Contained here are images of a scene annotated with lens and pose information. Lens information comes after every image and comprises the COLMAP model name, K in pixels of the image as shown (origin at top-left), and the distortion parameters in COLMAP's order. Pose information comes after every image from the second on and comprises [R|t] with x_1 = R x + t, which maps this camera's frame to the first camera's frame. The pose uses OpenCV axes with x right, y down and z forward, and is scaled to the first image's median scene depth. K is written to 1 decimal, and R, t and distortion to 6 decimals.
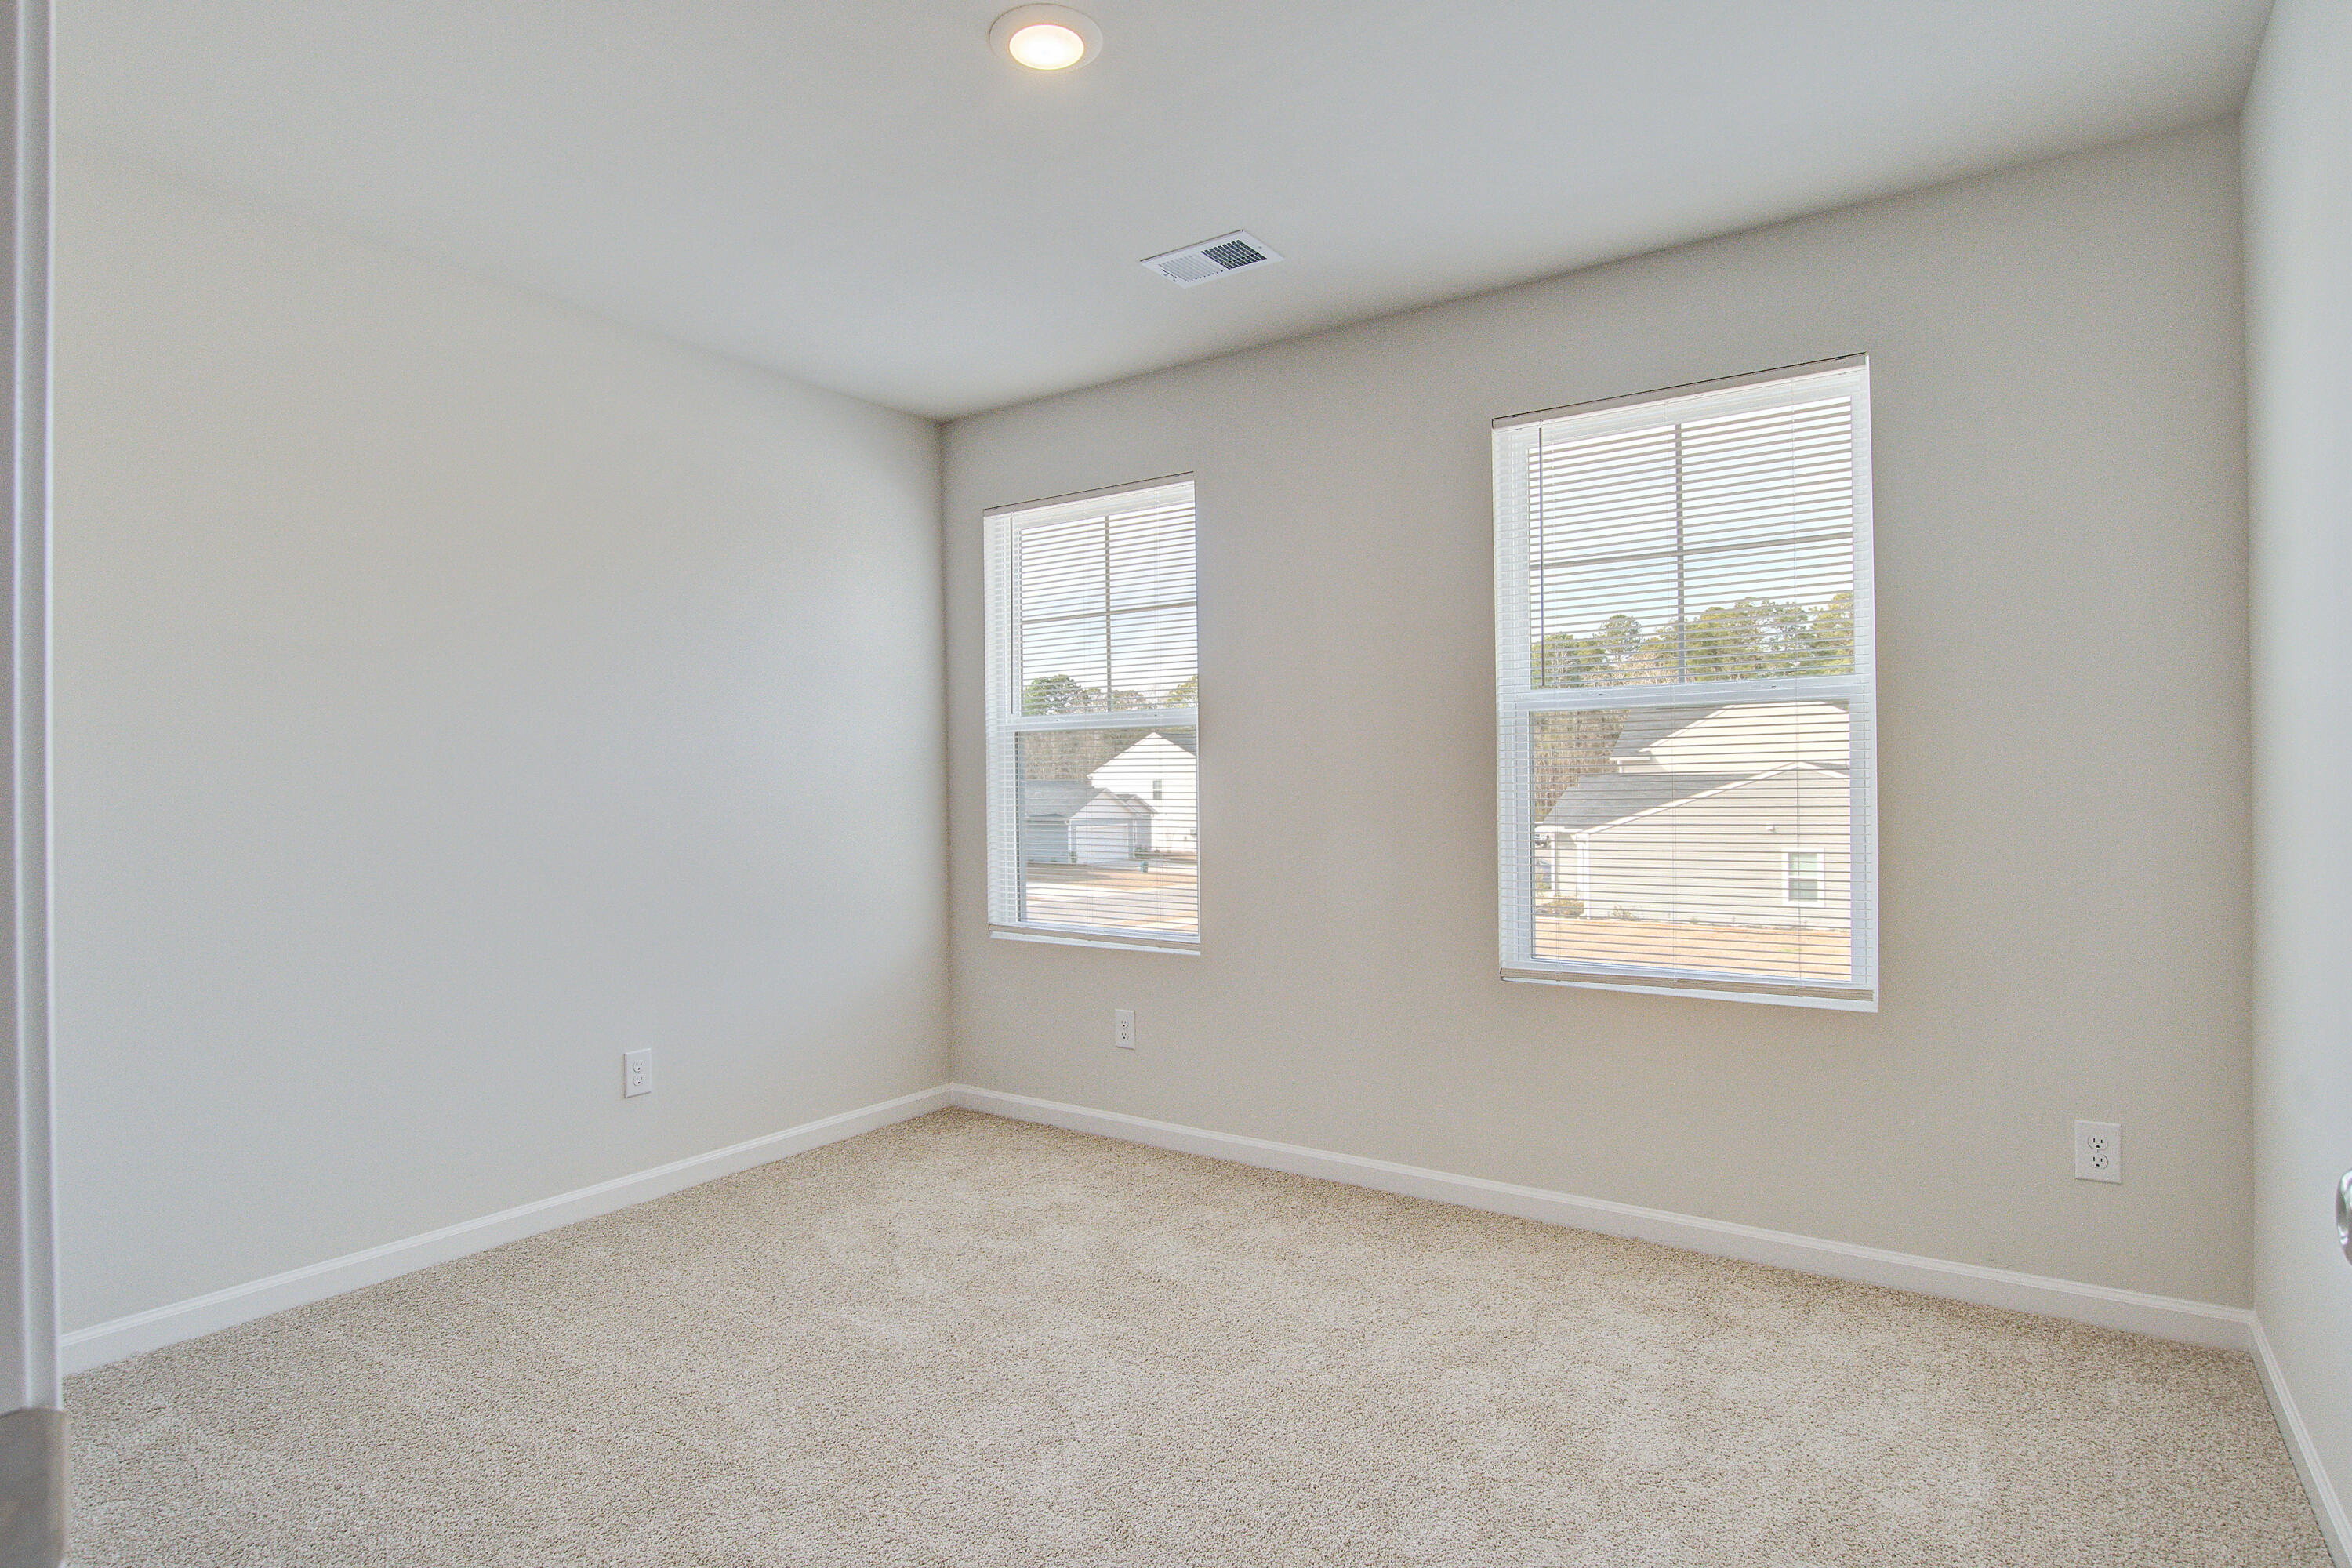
lens RADIAL K [[1249.6, 0, 1170.2], [0, 1249.6, 781.3], [0, 0, 1]] dist [0.007028, -0.000124]
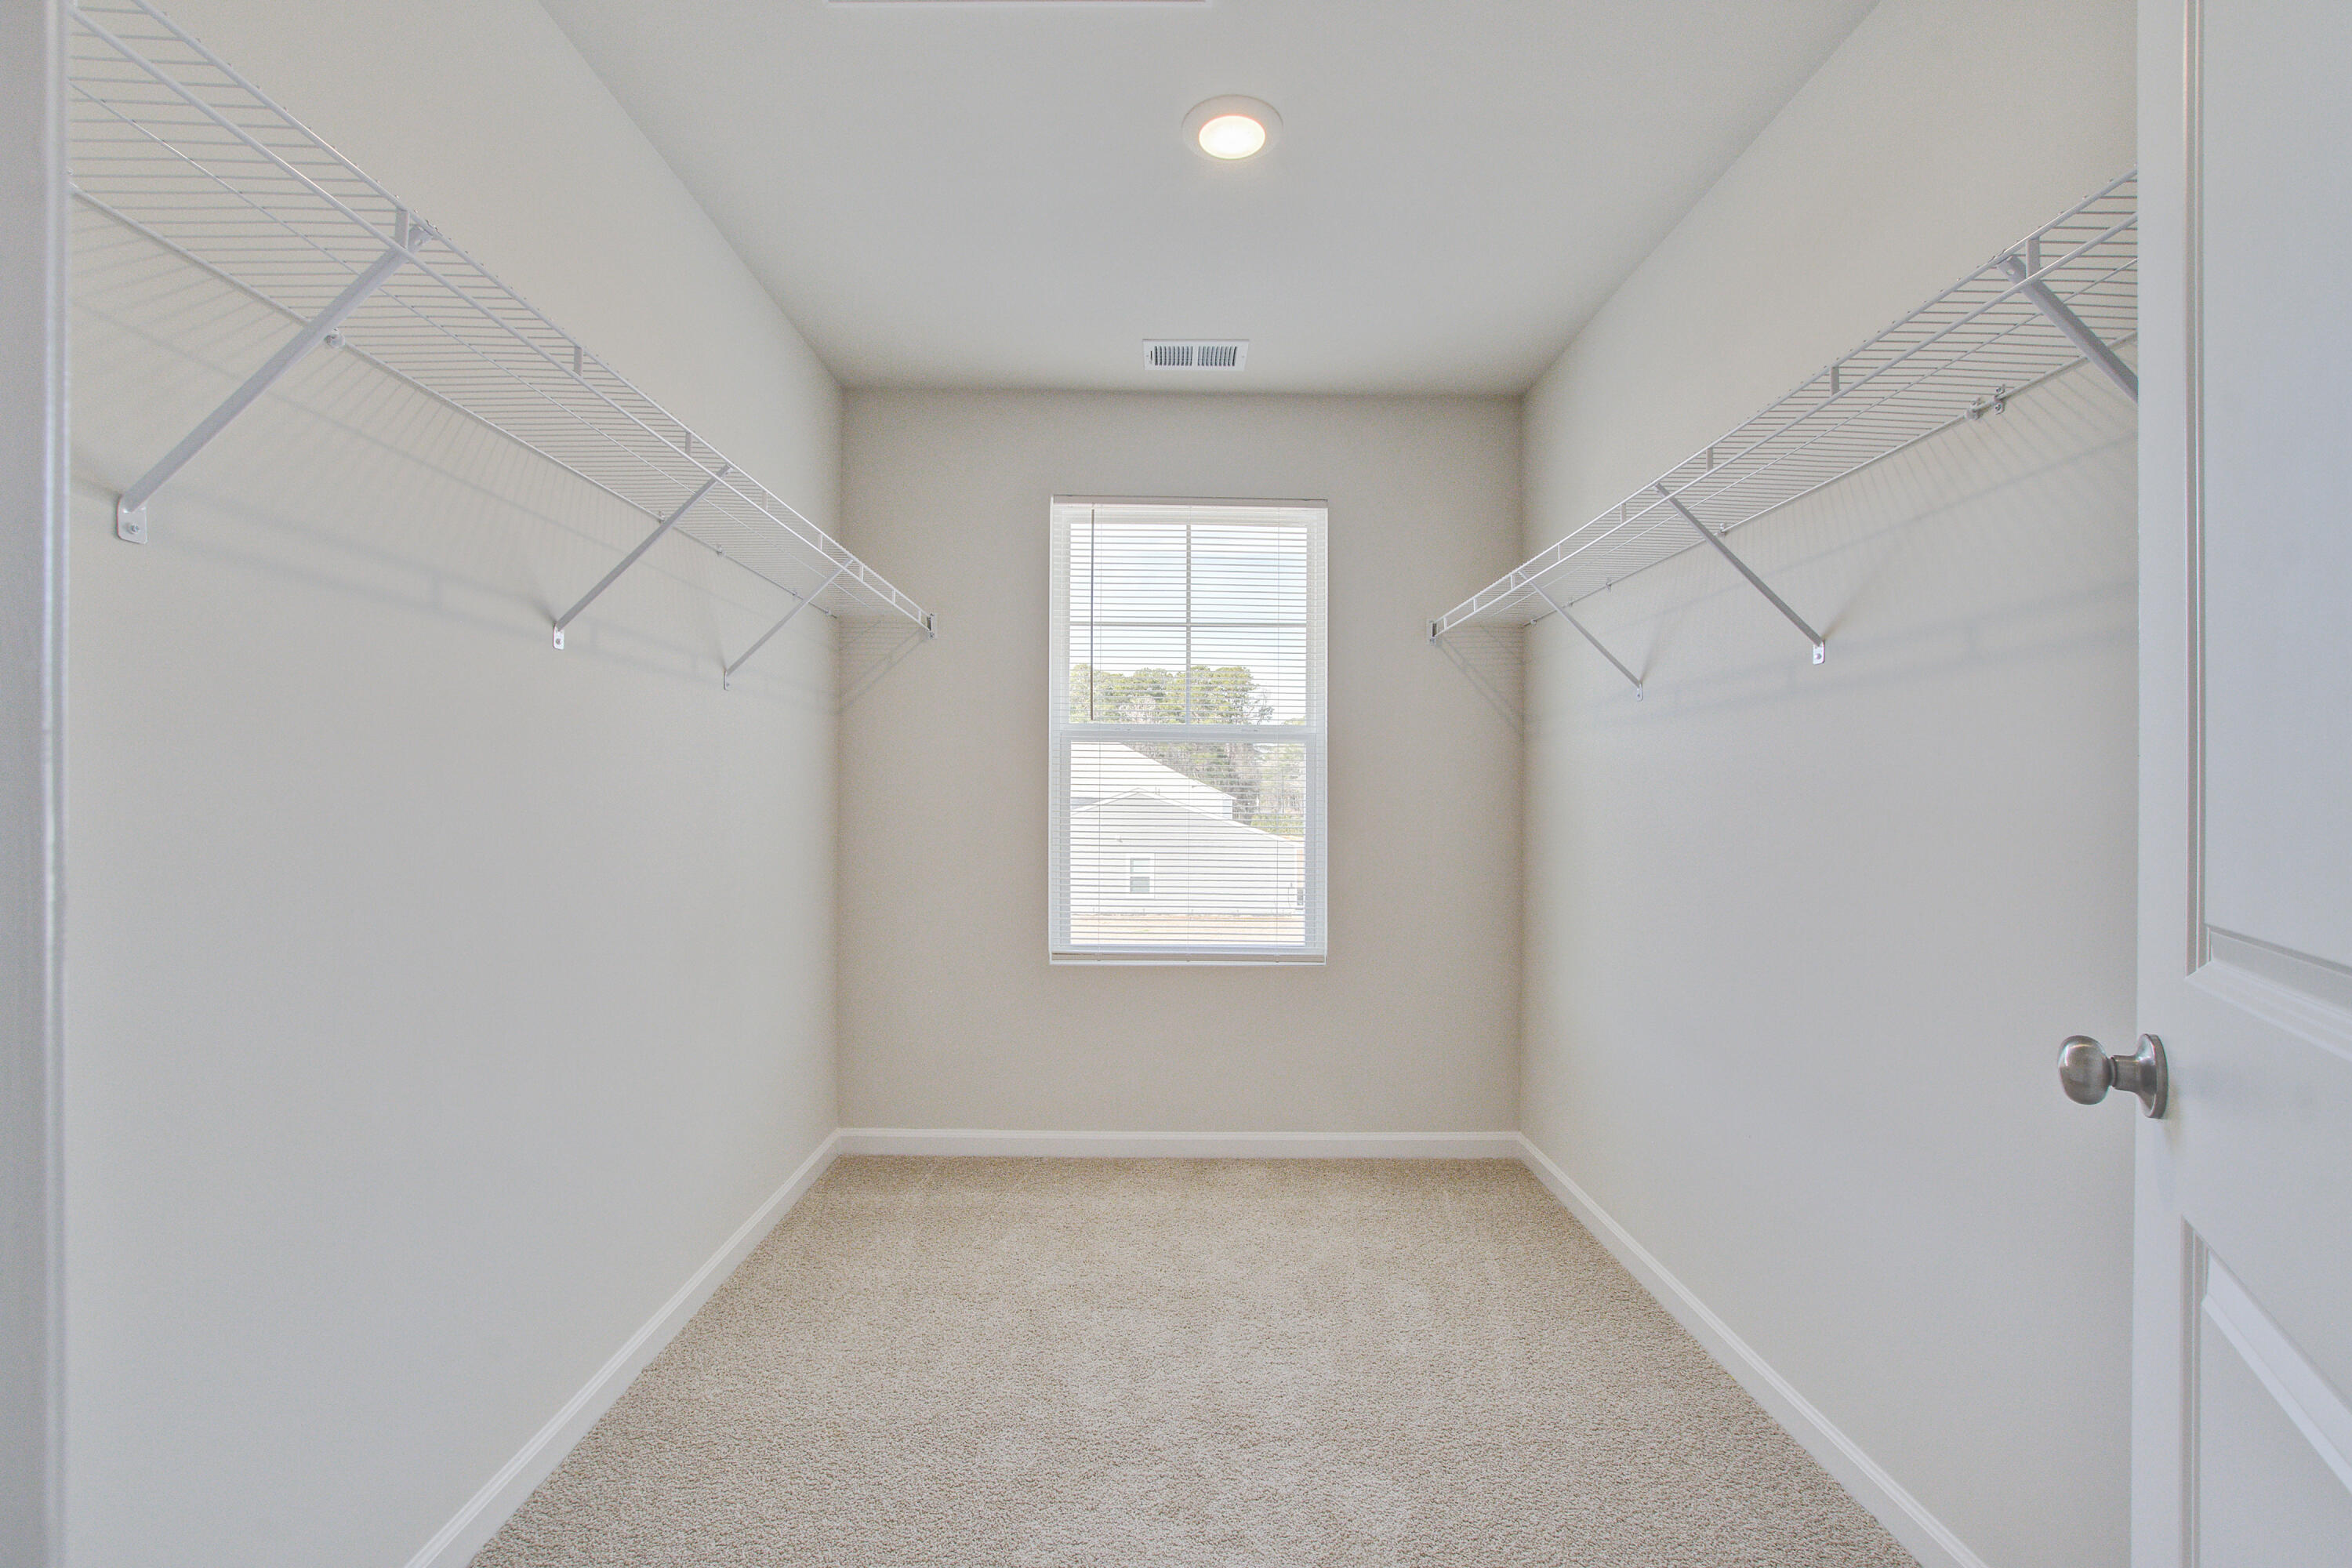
lens RADIAL K [[1018.8, 0, 1170.7], [0, 1018.8, 794.7], [0, 0, 1]] dist [-0.016719, 0.000376]
pose [[0.810612, 0.025957, 0.585008, -0.321340], [-0.026608, 0.999618, -0.007484, 0.003984], [-0.584979, -0.009499, 0.810993, 0.217335]]
